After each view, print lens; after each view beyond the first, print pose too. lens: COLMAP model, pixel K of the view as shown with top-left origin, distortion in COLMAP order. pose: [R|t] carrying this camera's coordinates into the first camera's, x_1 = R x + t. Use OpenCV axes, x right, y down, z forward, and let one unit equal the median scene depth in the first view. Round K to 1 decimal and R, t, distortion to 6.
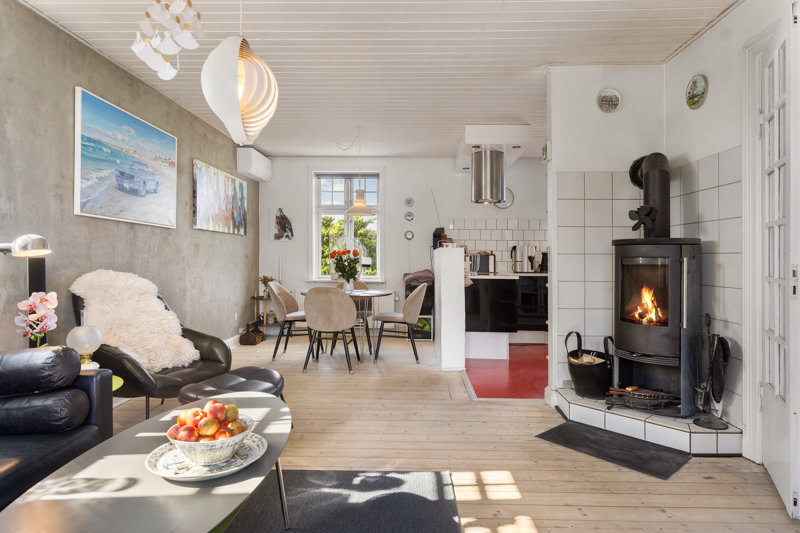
lens RADIAL K [[485.1, 0, 403.4], [0, 485.1, 255.9], [0, 0, 1]] dist [0.040099, 0.000828]
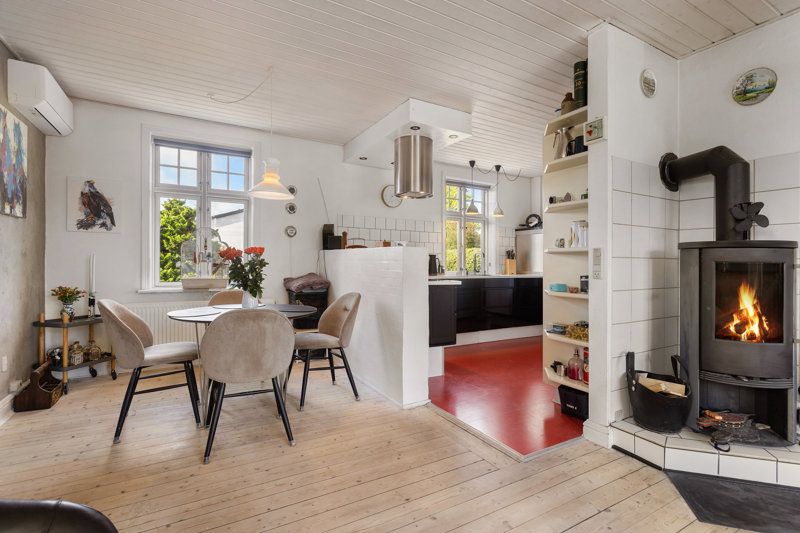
lens RADIAL K [[393.1, 0, 415.6], [0, 393.1, 259.1], [0, 0, 1]] dist [0.000909, 0.001904]
pose [[0.848363, 0.009160, 0.529336, -0.179482], [-0.010706, 0.999943, -0.000146, 0.001792], [-0.529307, -0.005543, 0.848412, 0.362687]]
